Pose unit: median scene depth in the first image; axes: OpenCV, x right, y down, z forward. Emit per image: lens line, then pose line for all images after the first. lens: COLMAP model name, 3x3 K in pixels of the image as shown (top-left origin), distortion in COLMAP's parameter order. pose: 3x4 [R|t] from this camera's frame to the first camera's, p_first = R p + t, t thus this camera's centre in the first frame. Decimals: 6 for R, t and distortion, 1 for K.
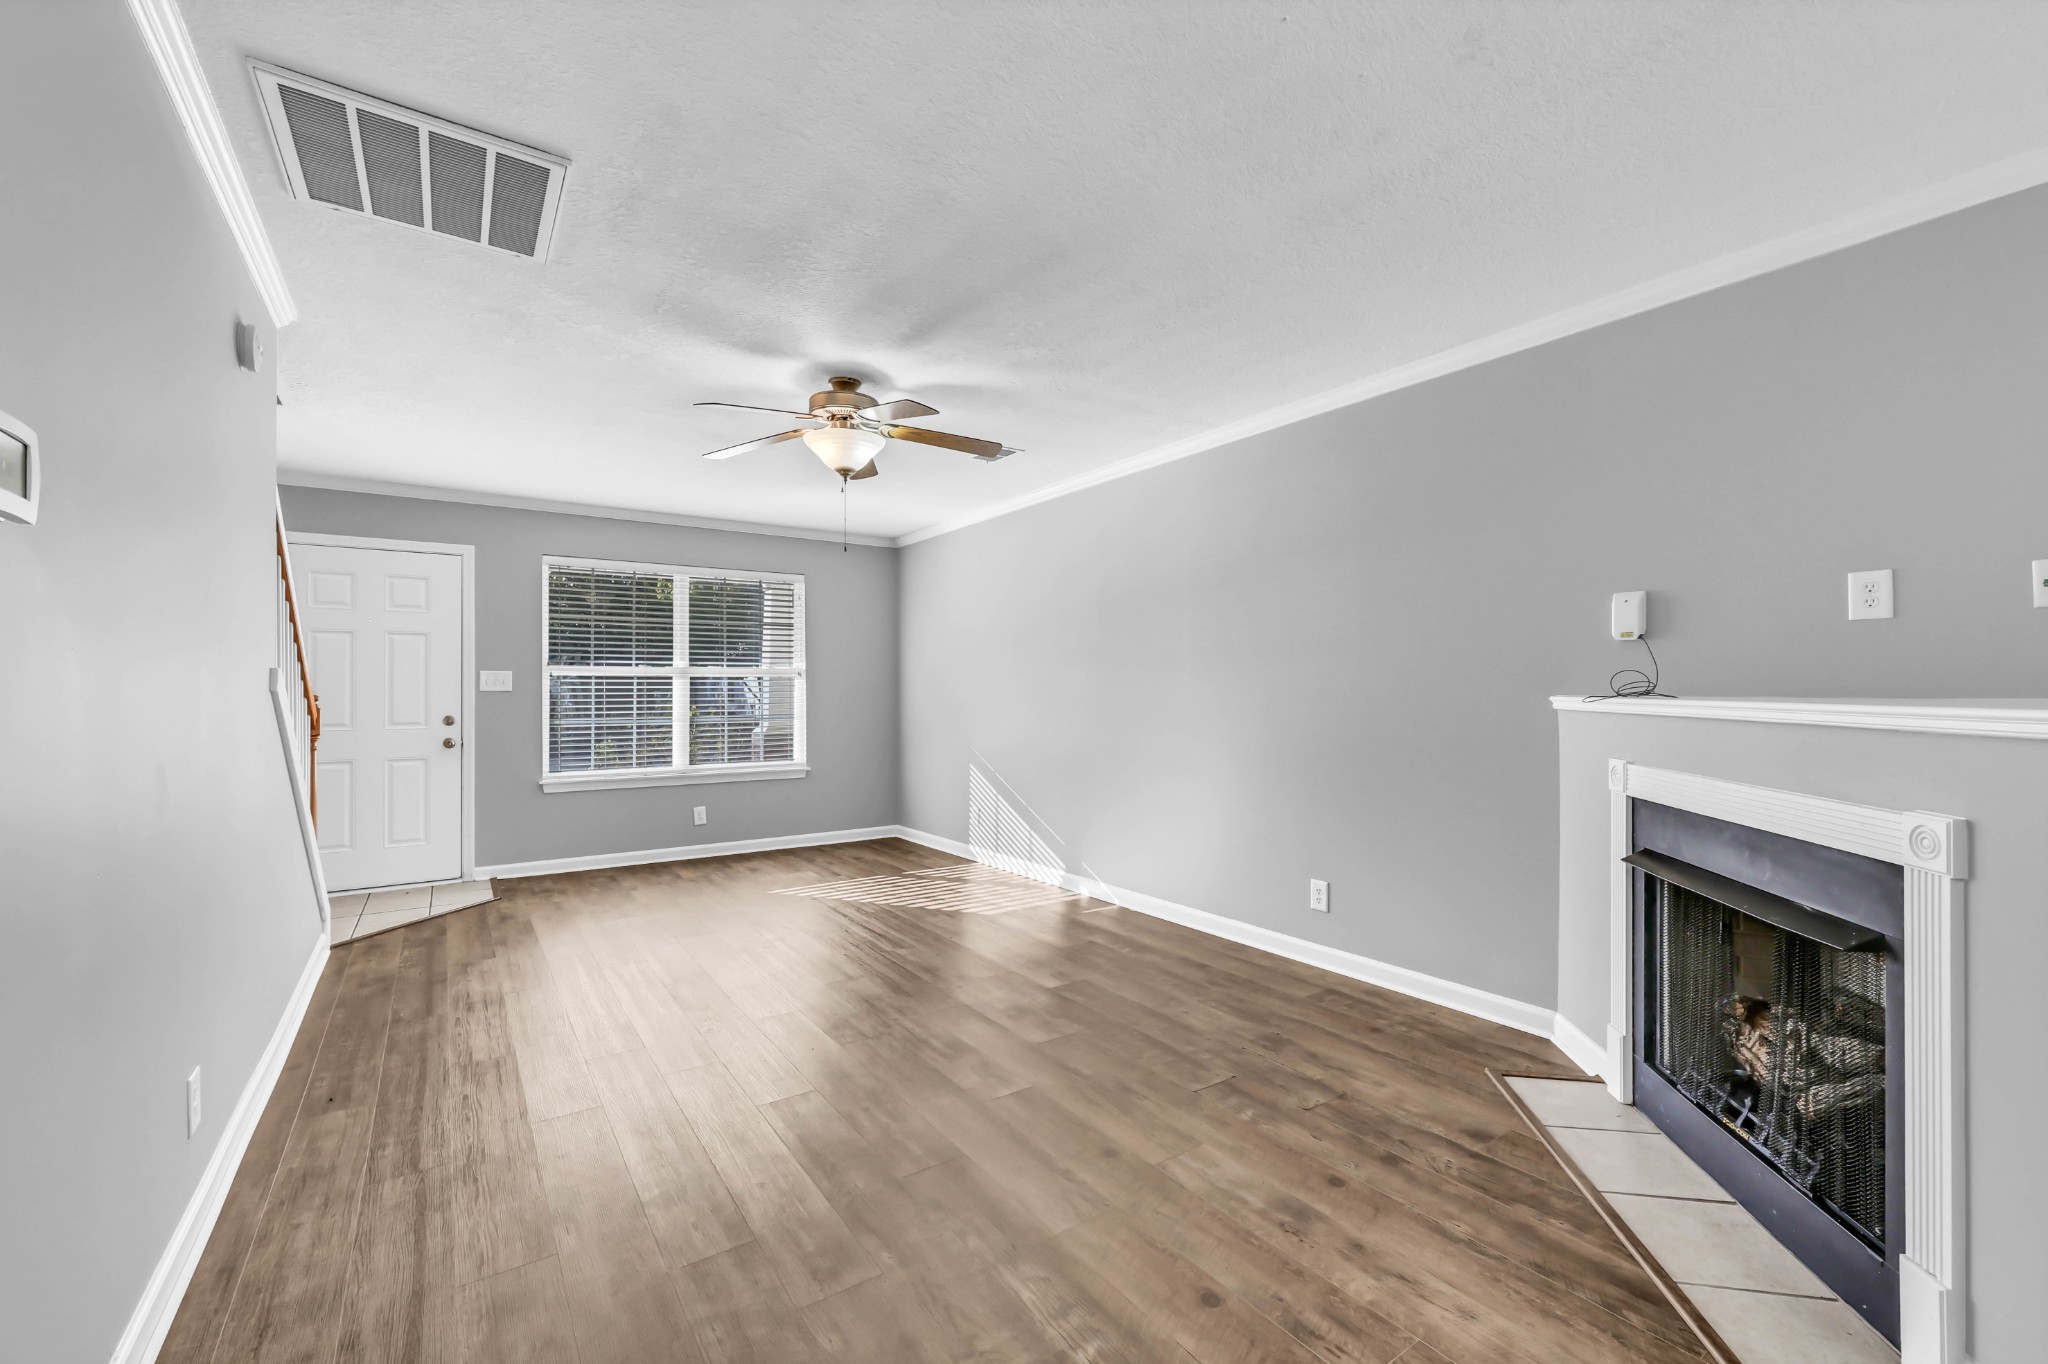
lens RADIAL K [[857.7, 0, 1030.3], [0, 857.7, 678.1], [0, 0, 1]] dist [0.001416, 0.000311]
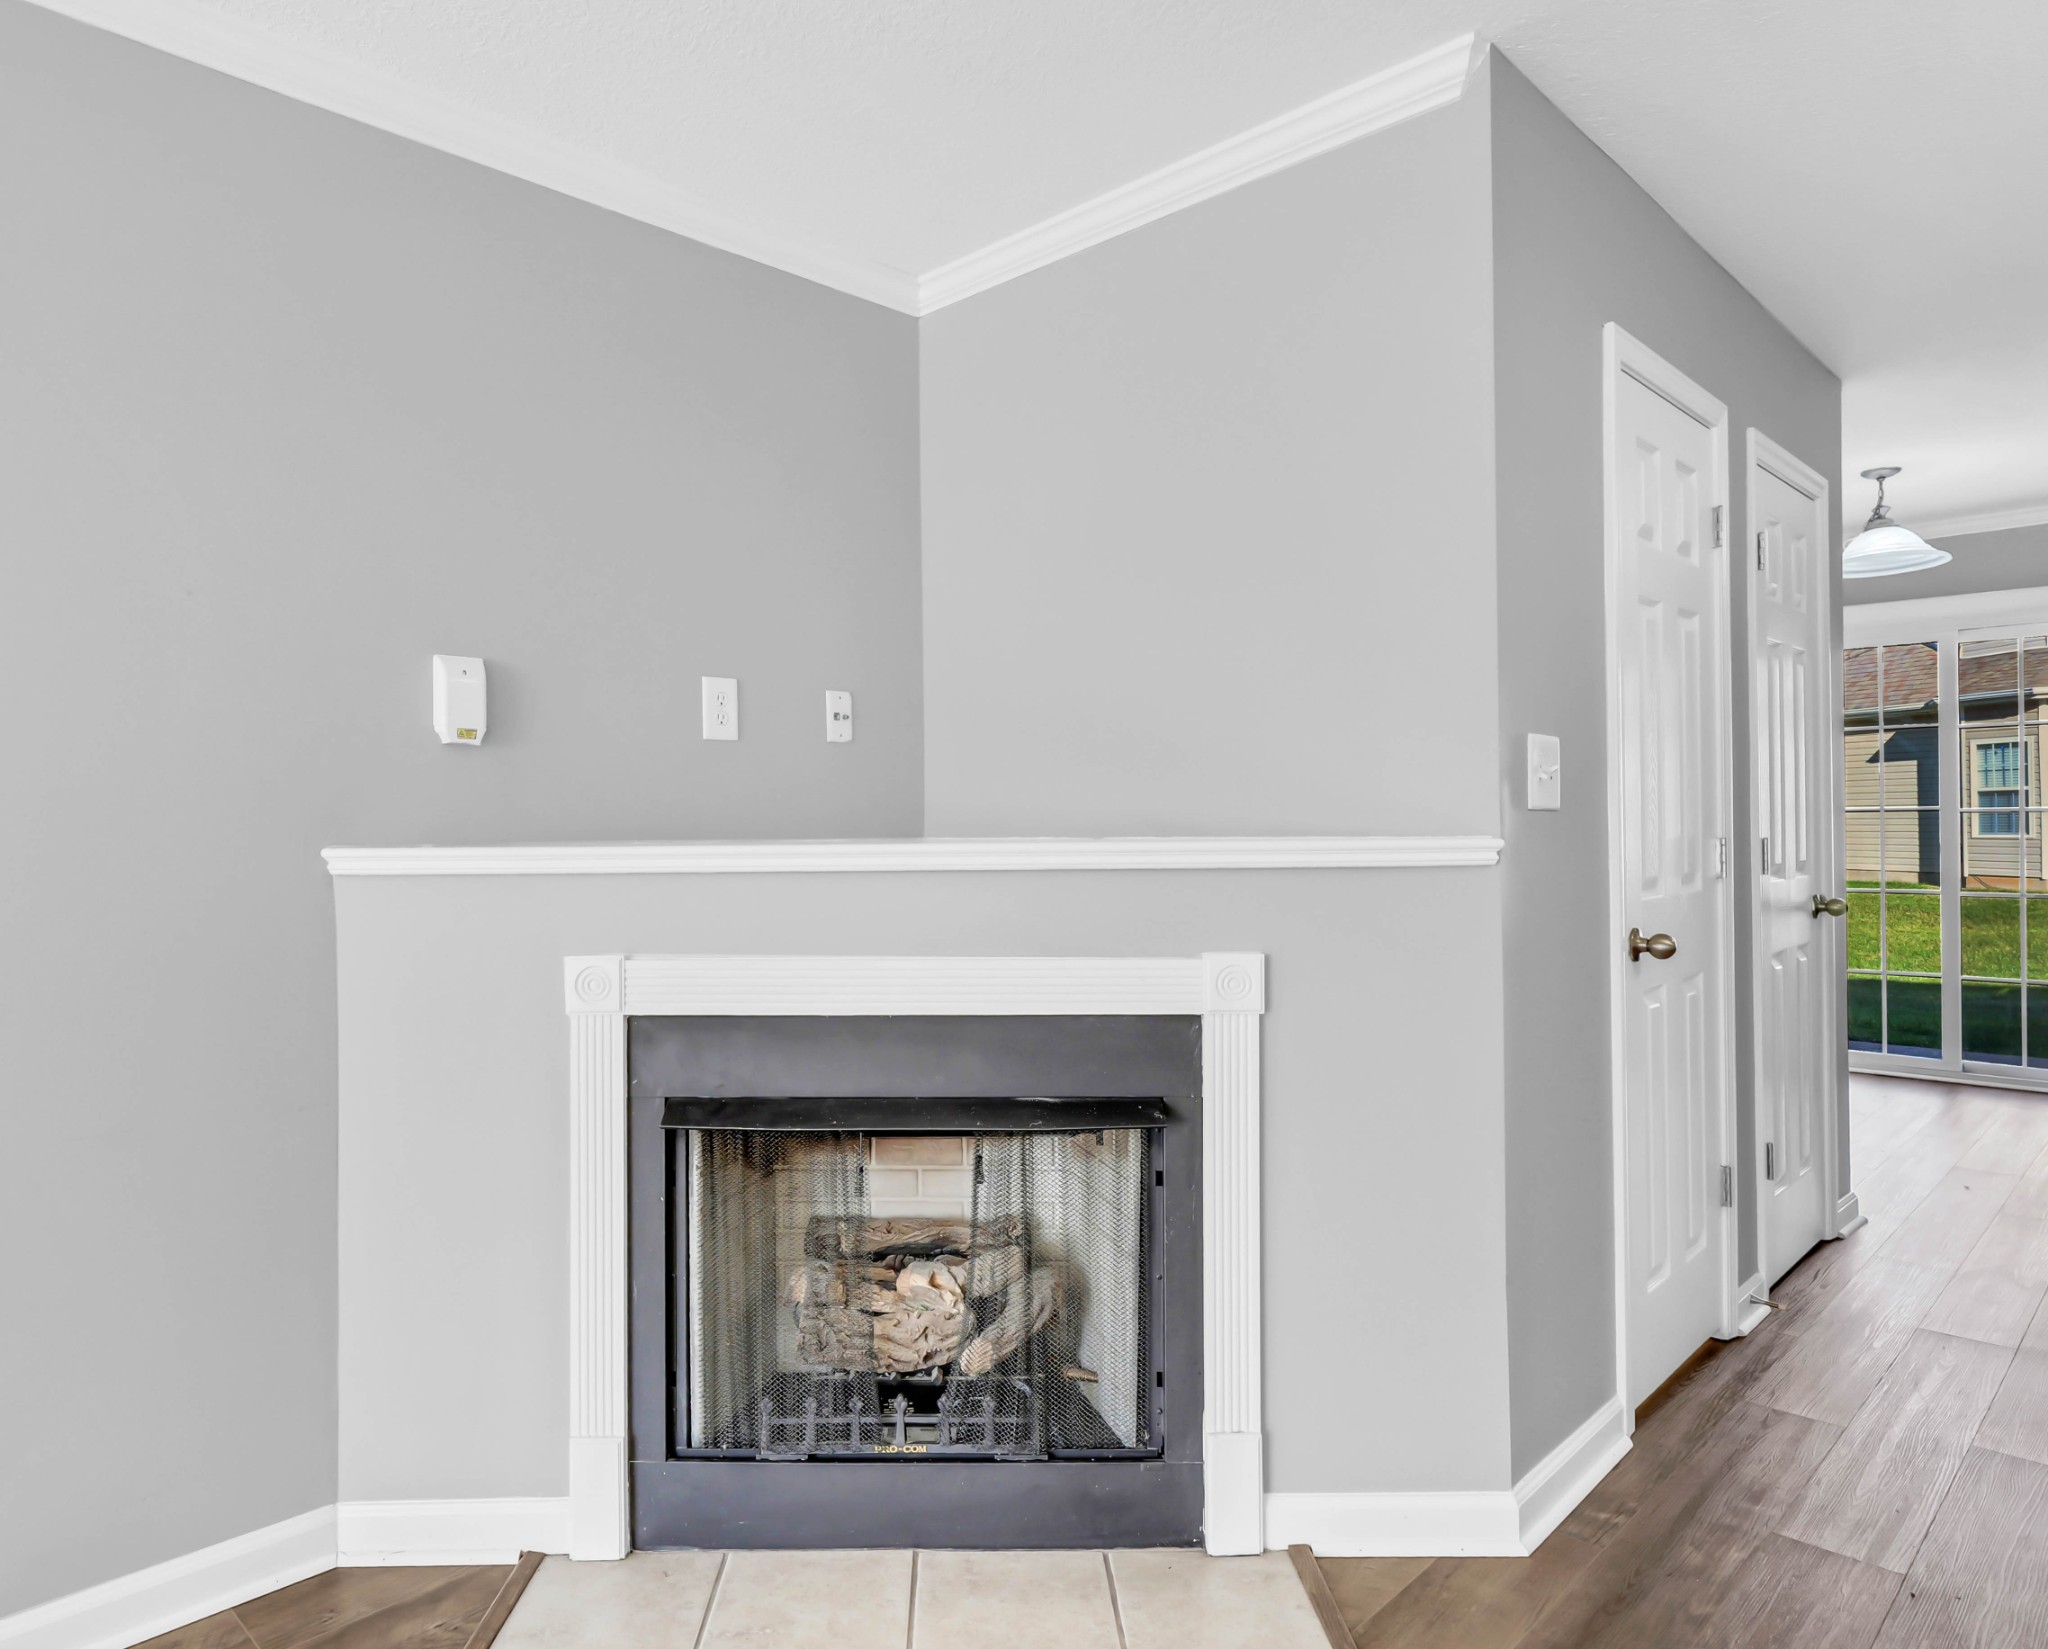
lens RADIAL K [[1333.9, 0, 951.9], [0, 1333.9, 815.8], [0, 0, 1]] dist [-0.000103, 0.000580]
pose [[-0.170822, 0.014270, 0.985199, -0.114602], [-0.004138, 0.999876, -0.015200, 0.008098], [-0.985293, -0.006673, -0.170742, 0.476554]]
